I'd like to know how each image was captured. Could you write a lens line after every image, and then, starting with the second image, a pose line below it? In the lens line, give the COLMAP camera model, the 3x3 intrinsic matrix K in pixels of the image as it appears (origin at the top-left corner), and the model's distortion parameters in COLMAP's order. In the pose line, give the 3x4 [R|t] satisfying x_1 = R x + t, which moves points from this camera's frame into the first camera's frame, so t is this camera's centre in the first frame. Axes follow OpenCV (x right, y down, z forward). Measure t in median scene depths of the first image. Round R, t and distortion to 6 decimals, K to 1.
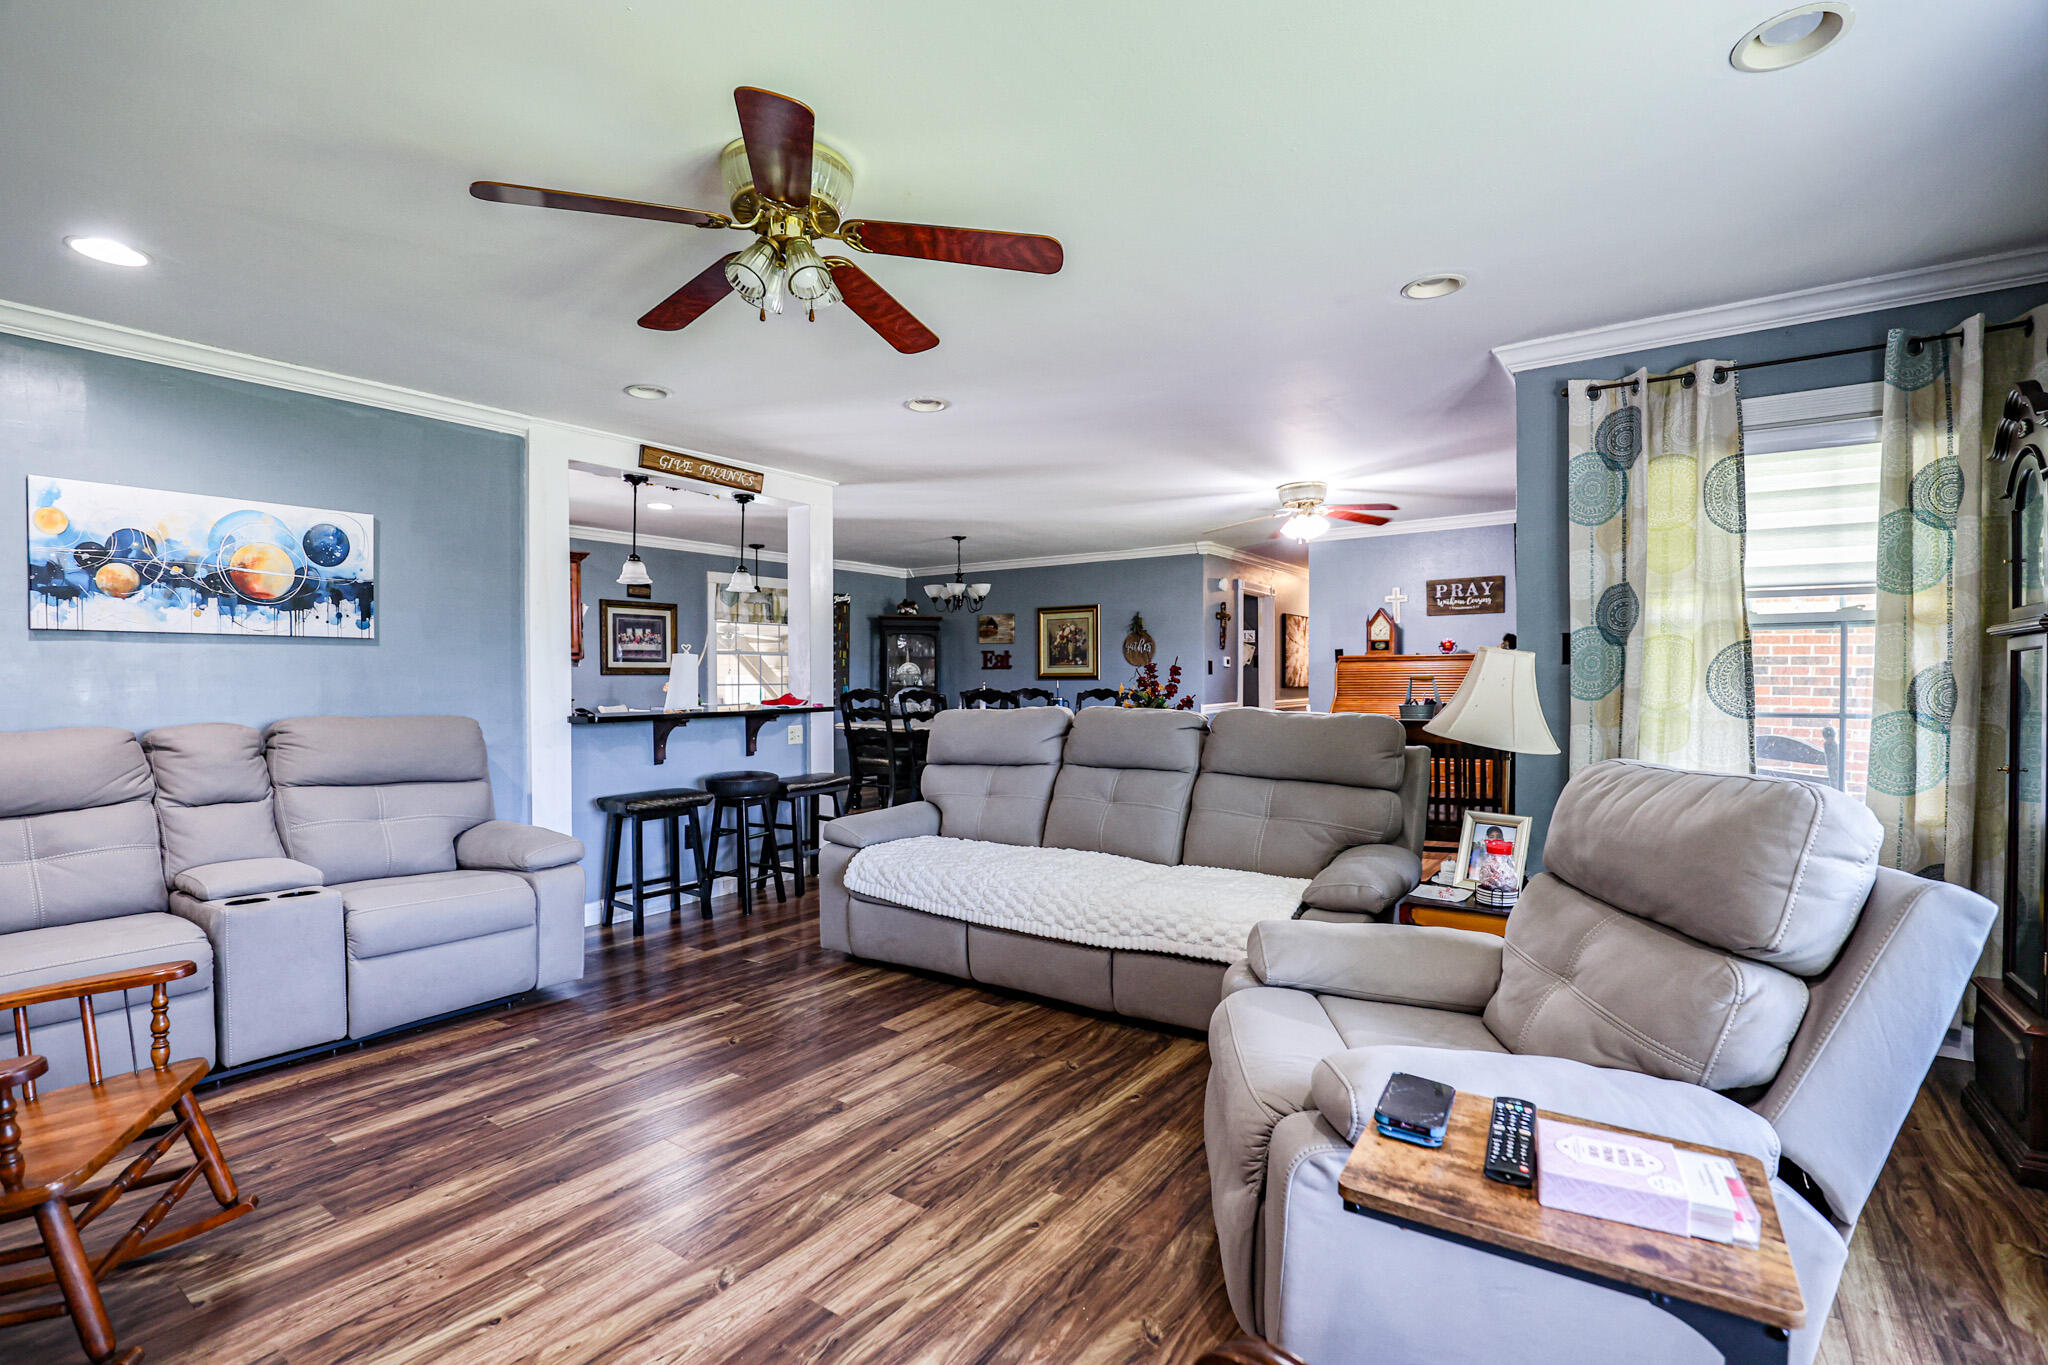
lens RADIAL K [[941.8, 0, 1045.2], [0, 941.8, 680.1], [0, 0, 1]] dist [-0.037891, 0.008313]
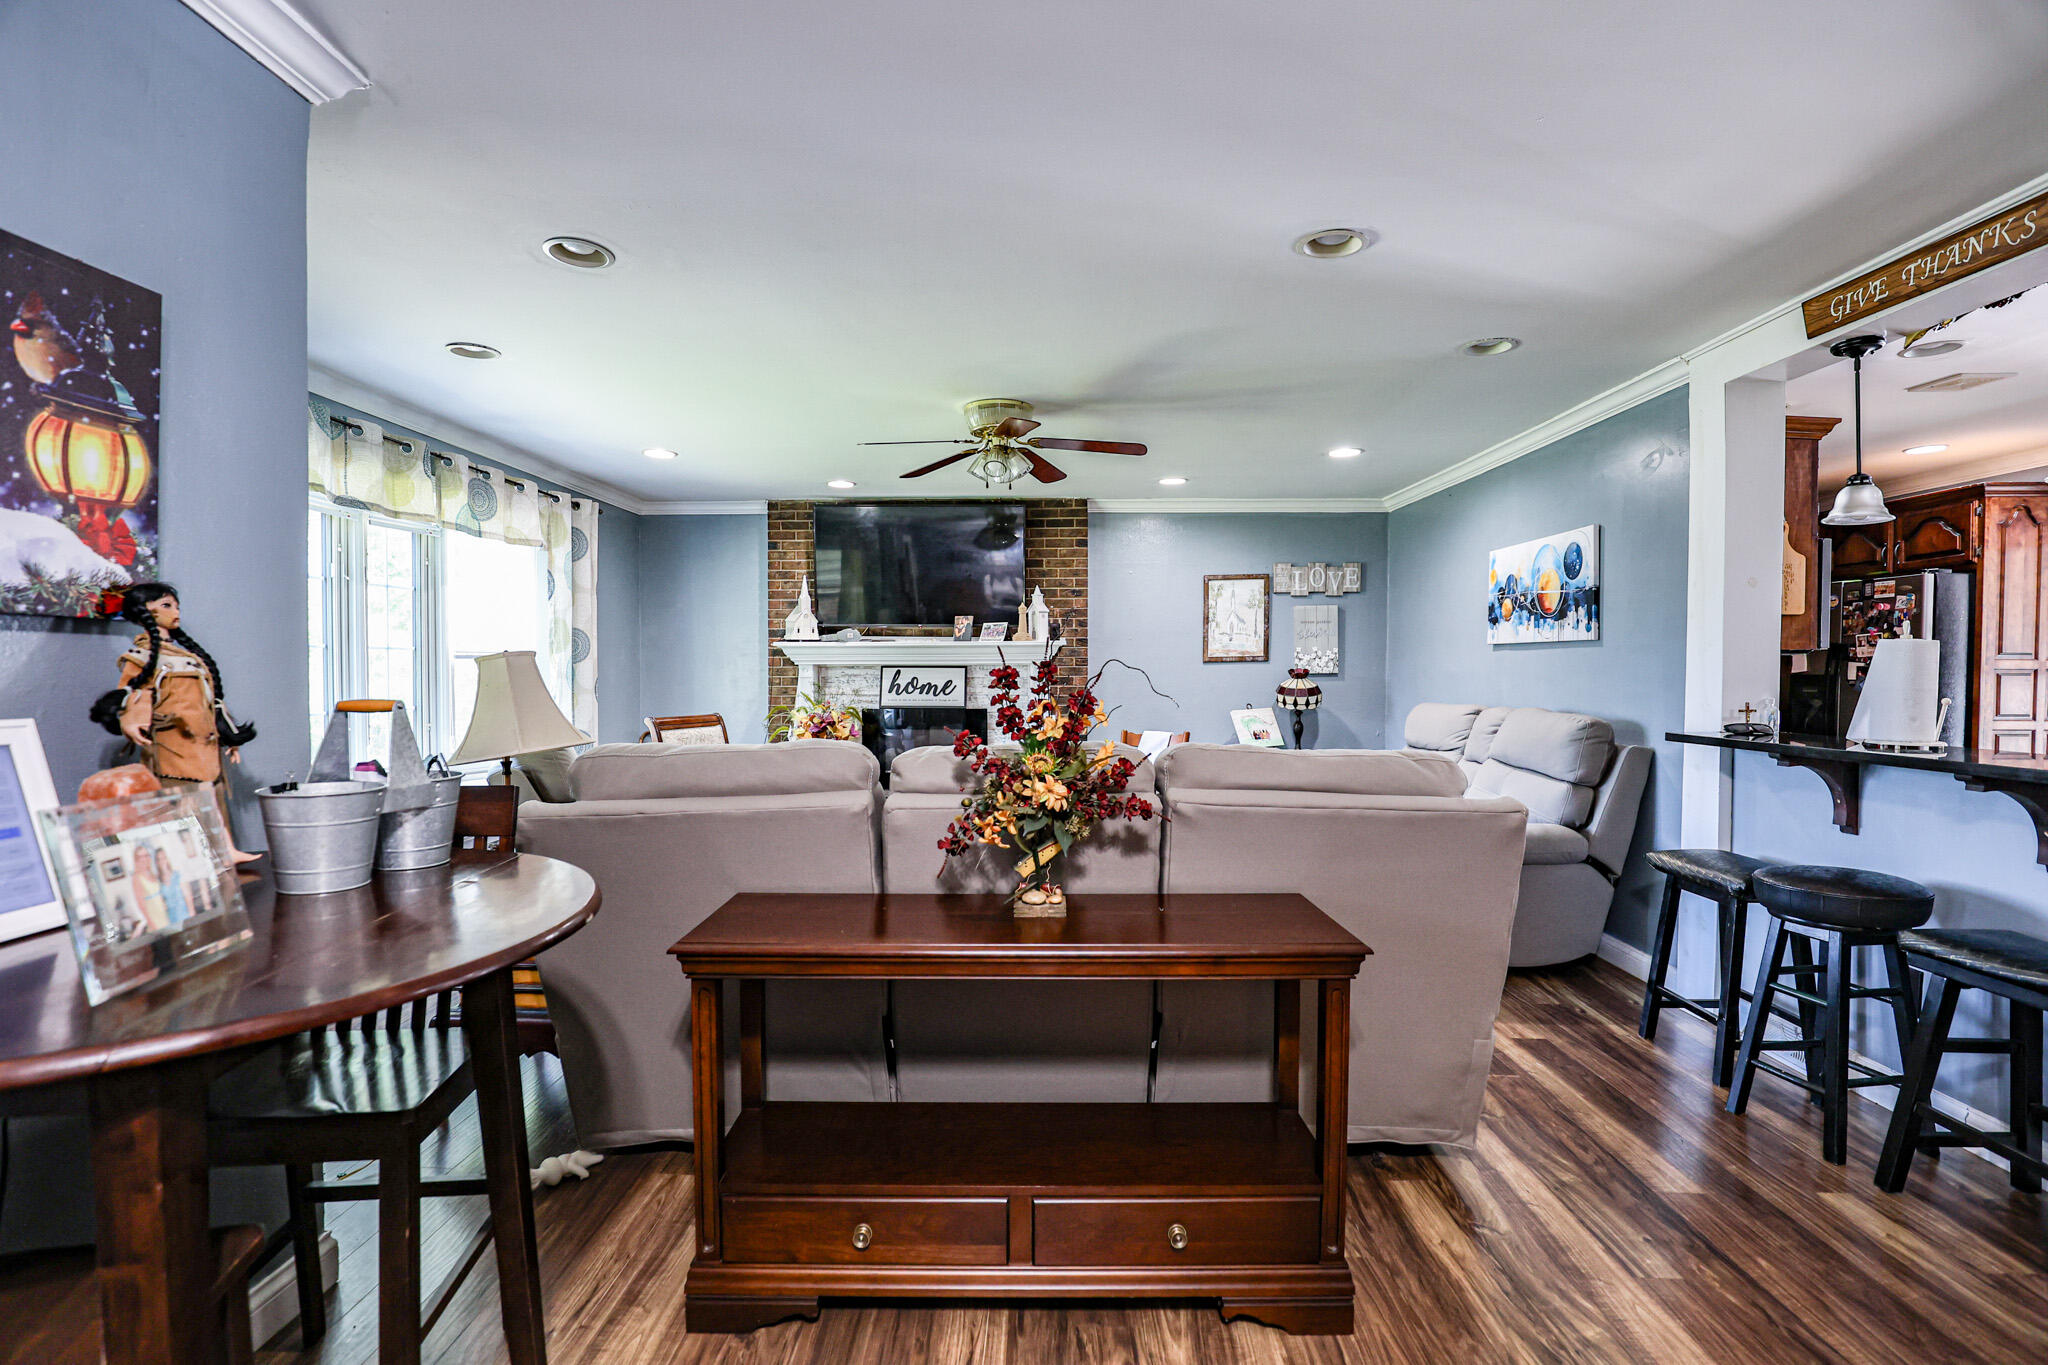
lens RADIAL K [[941.8, 0, 1006.8], [0, 941.8, 682.2], [0, 0, 1]] dist [-0.037891, 0.008313]
pose [[-0.843247, 0.005824, -0.537495, 0.439114], [-0.005833, 0.999783, 0.019984, -0.014306], [0.537495, 0.019987, -0.843030, 1.601354]]
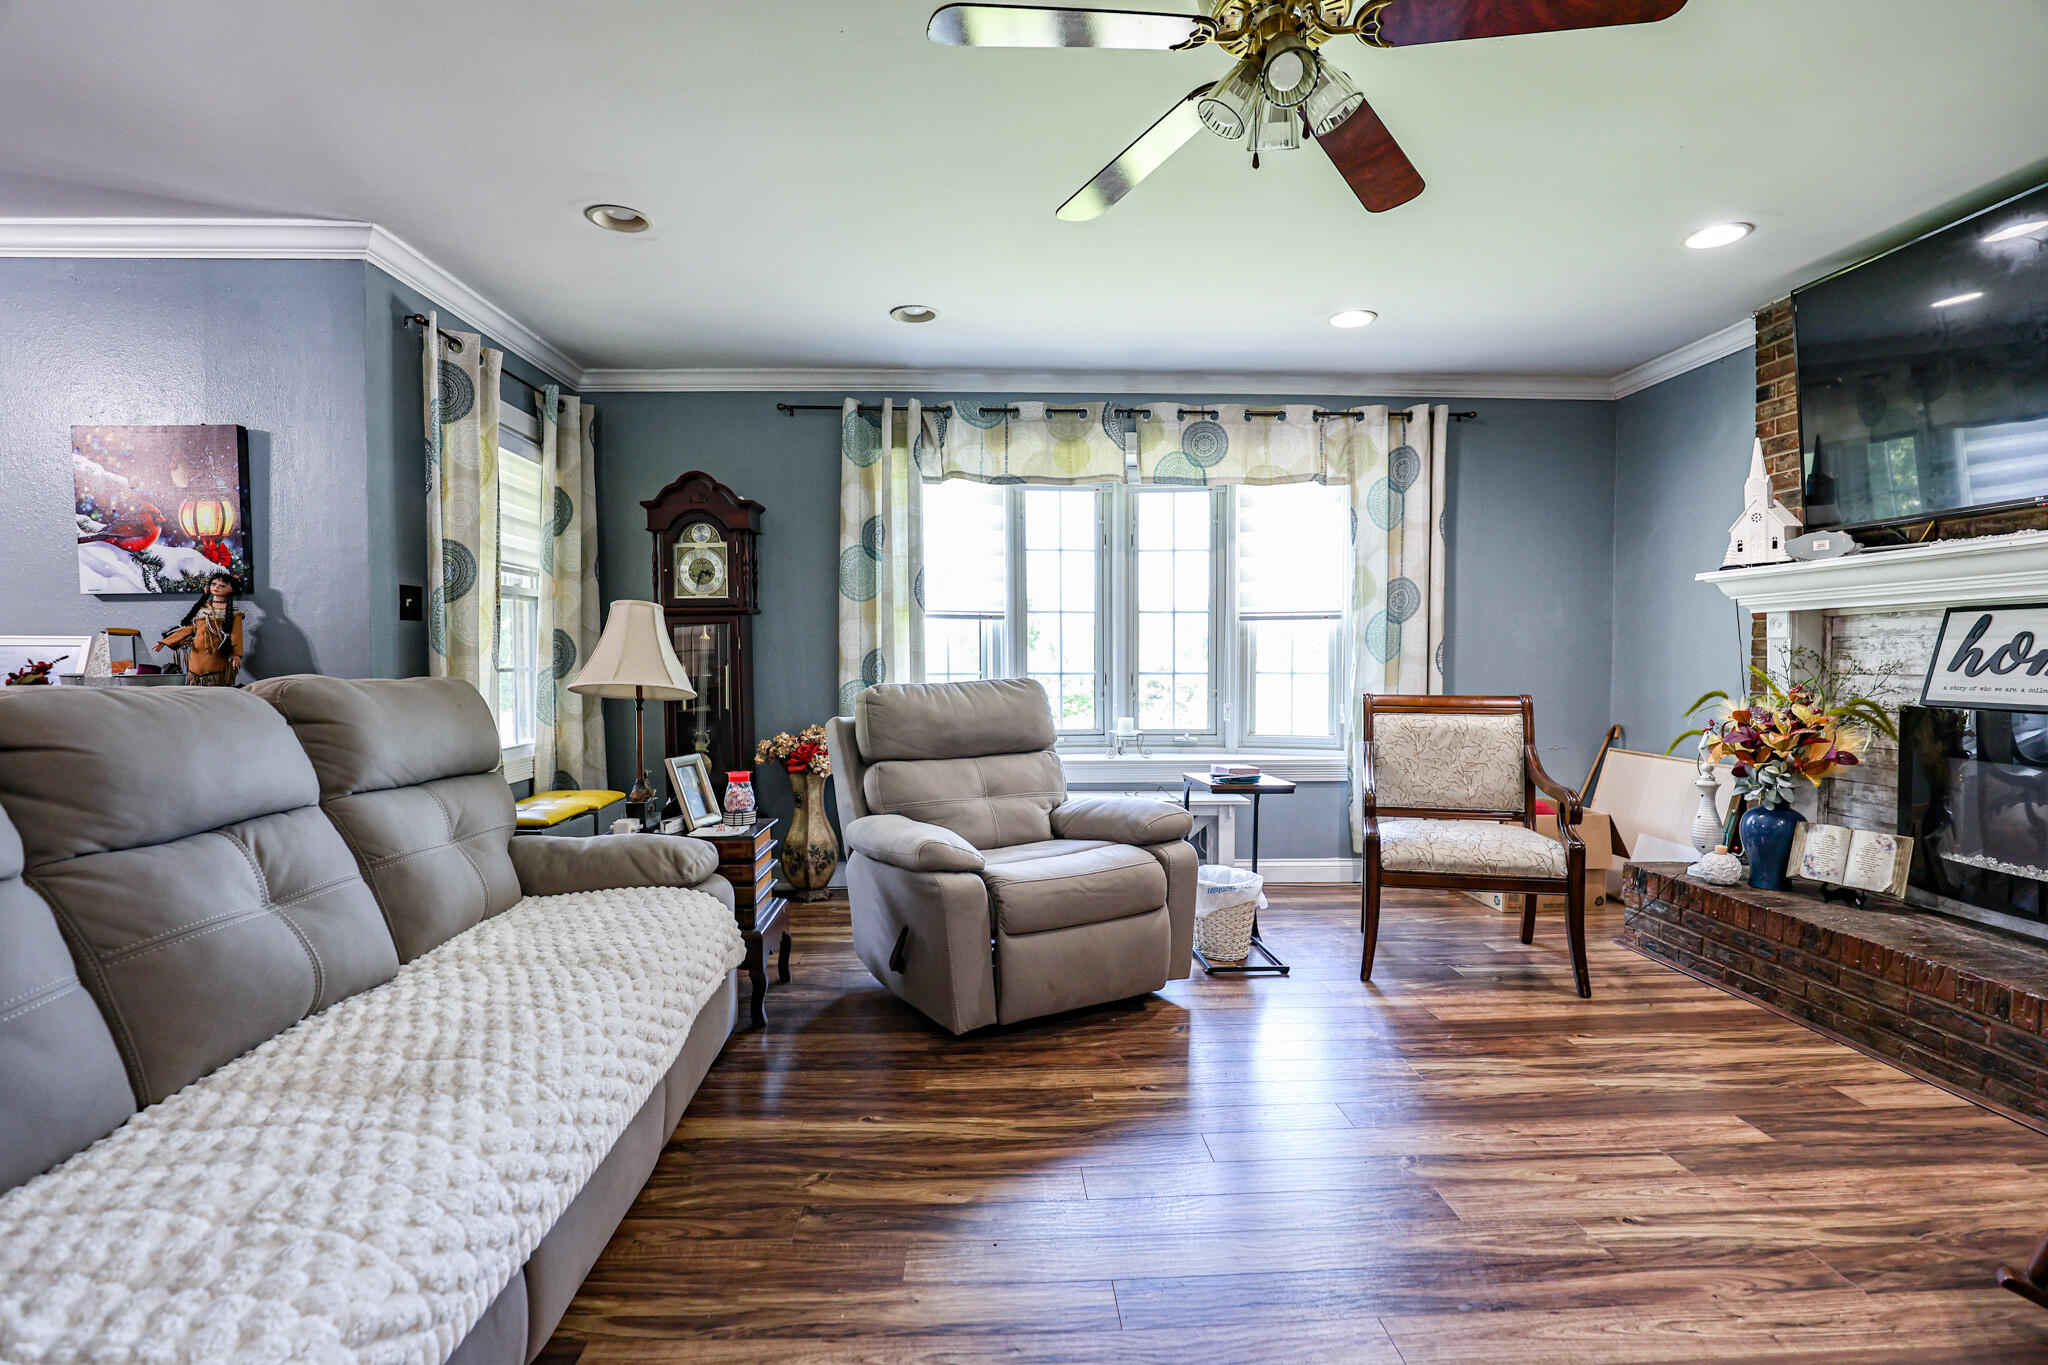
lens RADIAL K [[941.8, 0, 1032.3], [0, 941.8, 695.7], [0, 0, 1]] dist [-0.037891, 0.008313]
pose [[-0.599198, -0.034897, 0.799840, -0.475658], [0.006640, 0.998799, 0.048552, 0.022560], [-0.800573, 0.034403, -0.598247, 1.011492]]
